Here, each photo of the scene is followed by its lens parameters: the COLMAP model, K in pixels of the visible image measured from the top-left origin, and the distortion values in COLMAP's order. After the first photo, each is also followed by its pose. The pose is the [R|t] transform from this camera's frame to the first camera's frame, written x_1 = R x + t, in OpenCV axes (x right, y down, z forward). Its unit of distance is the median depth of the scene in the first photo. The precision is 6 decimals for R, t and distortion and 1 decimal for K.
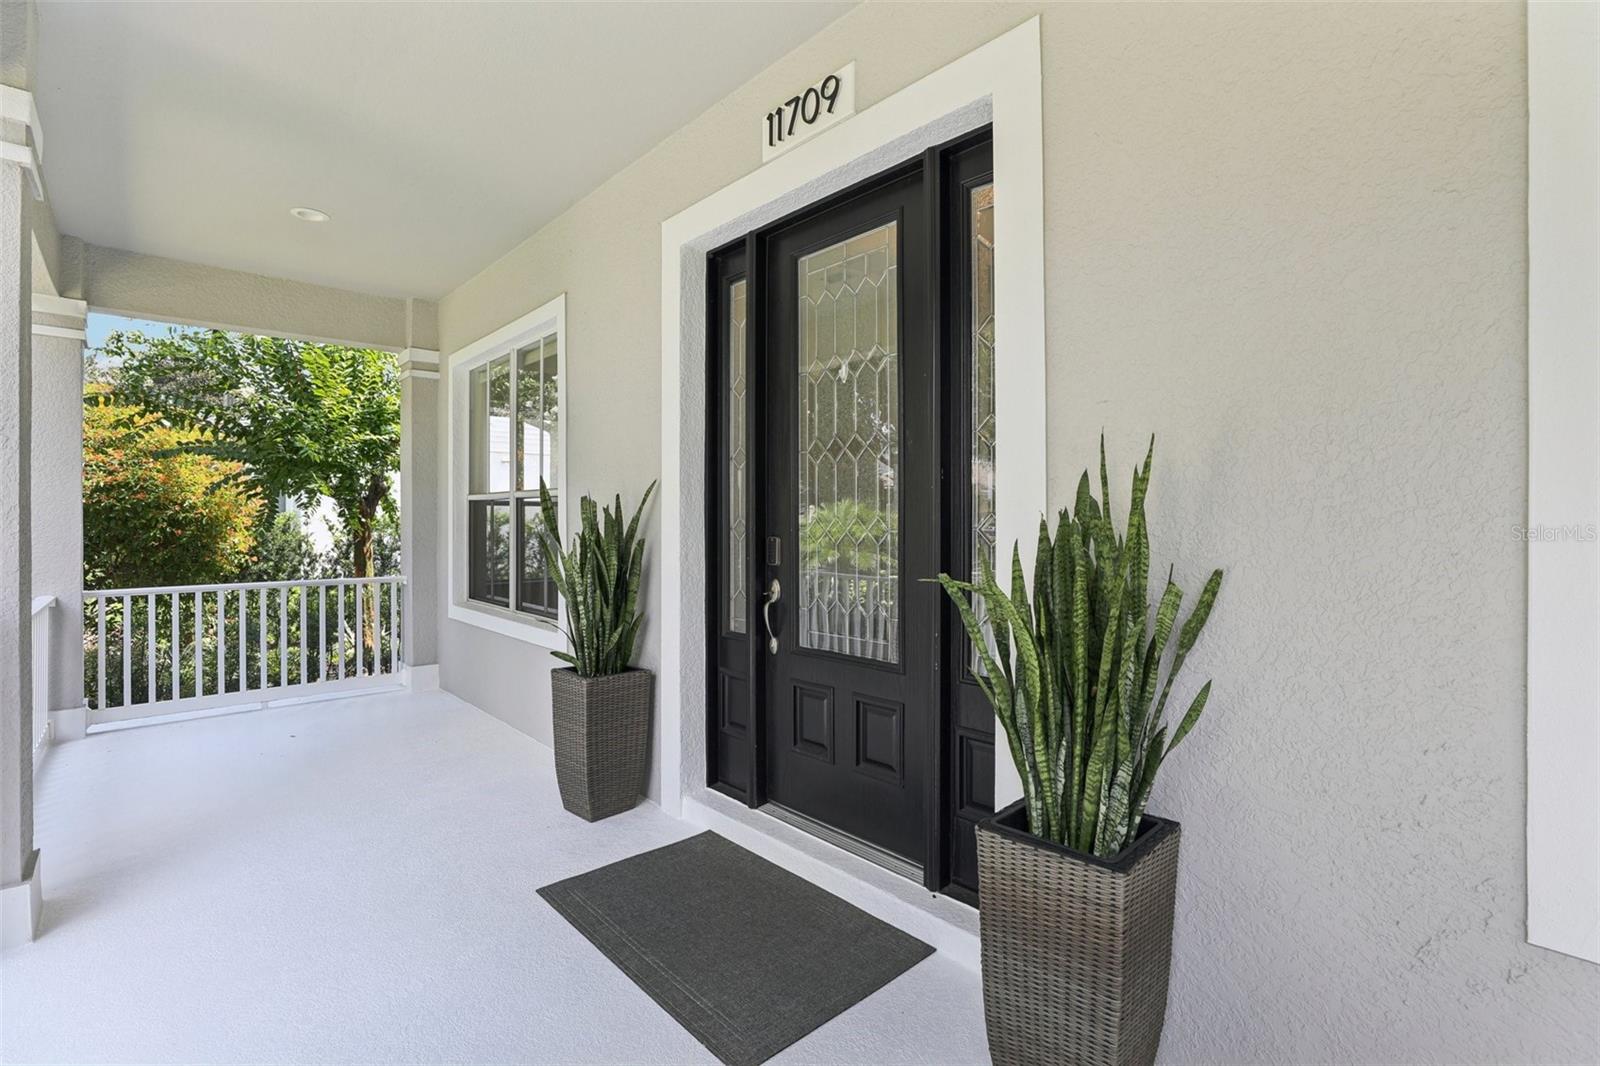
lens RADIAL K [[750.1, 0, 804.0], [0, 750.1, 522.5], [0, 0, 1]] dist [0.019539, -0.000716]
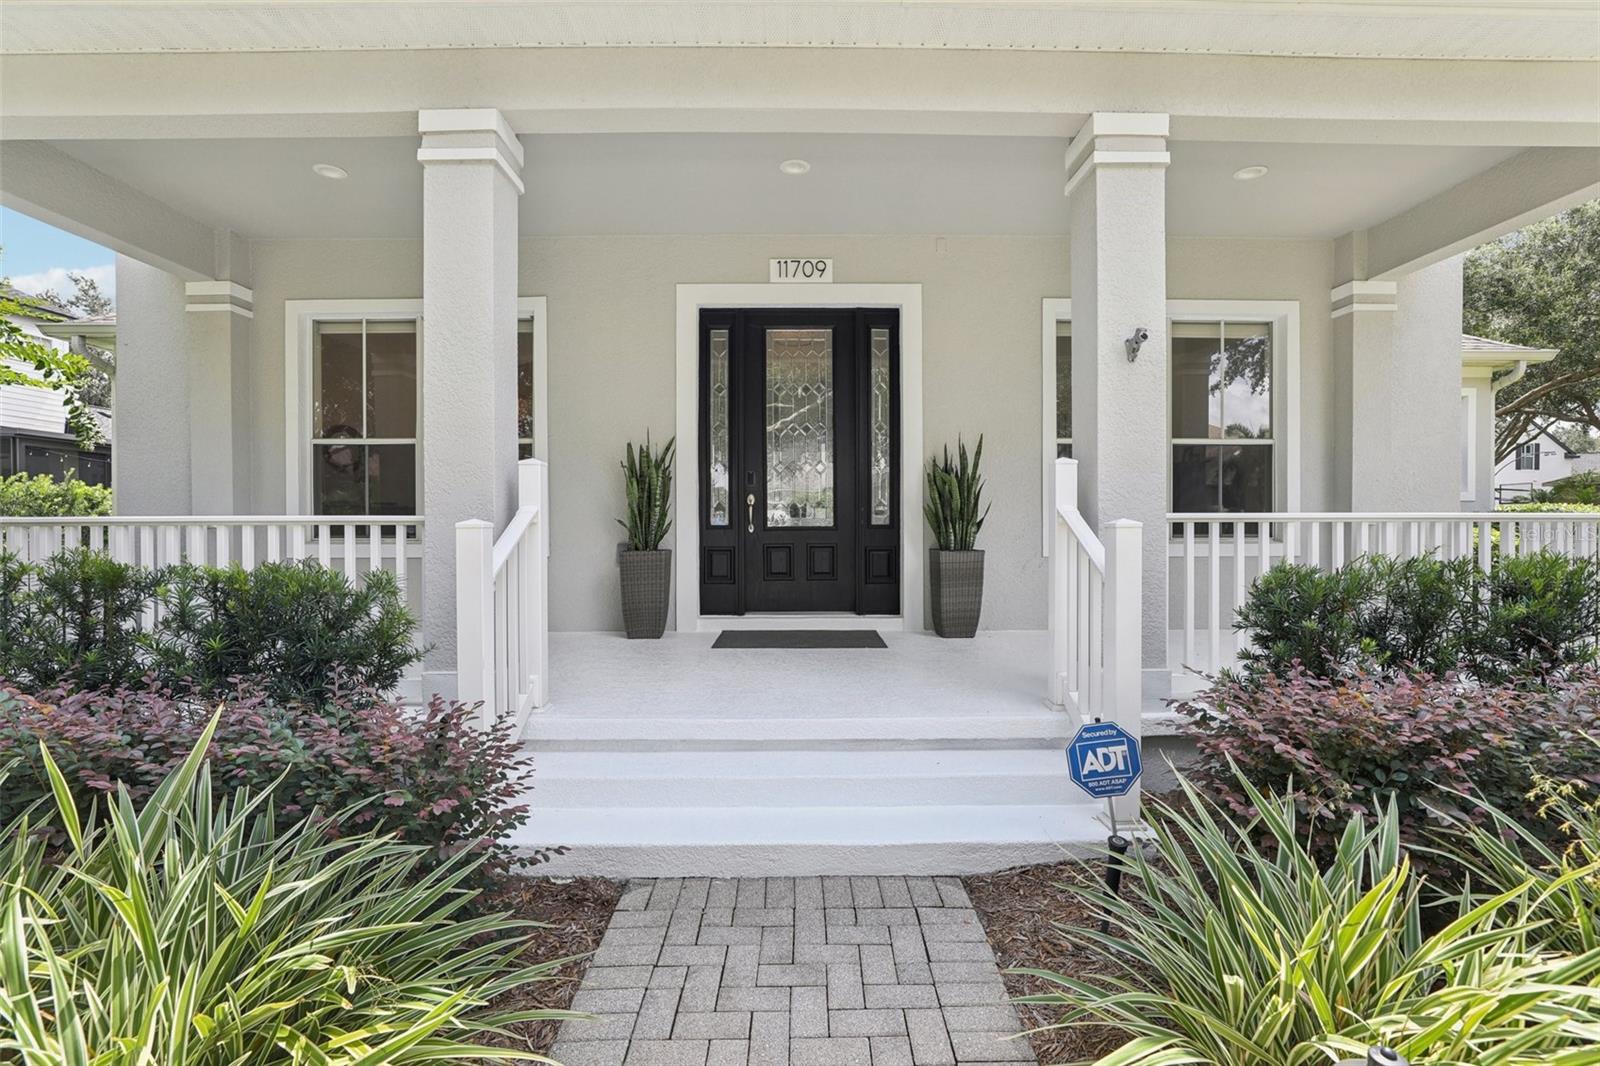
lens RADIAL K [[750.1, 0, 796.8], [0, 750.1, 530.2], [0, 0, 1]] dist [0.019539, -0.000716]
pose [[0.677382, -0.008831, 0.735578, -1.418205], [0.003215, 0.999954, 0.009044, 0.157911], [-0.735624, -0.003762, 0.677379, -0.389778]]
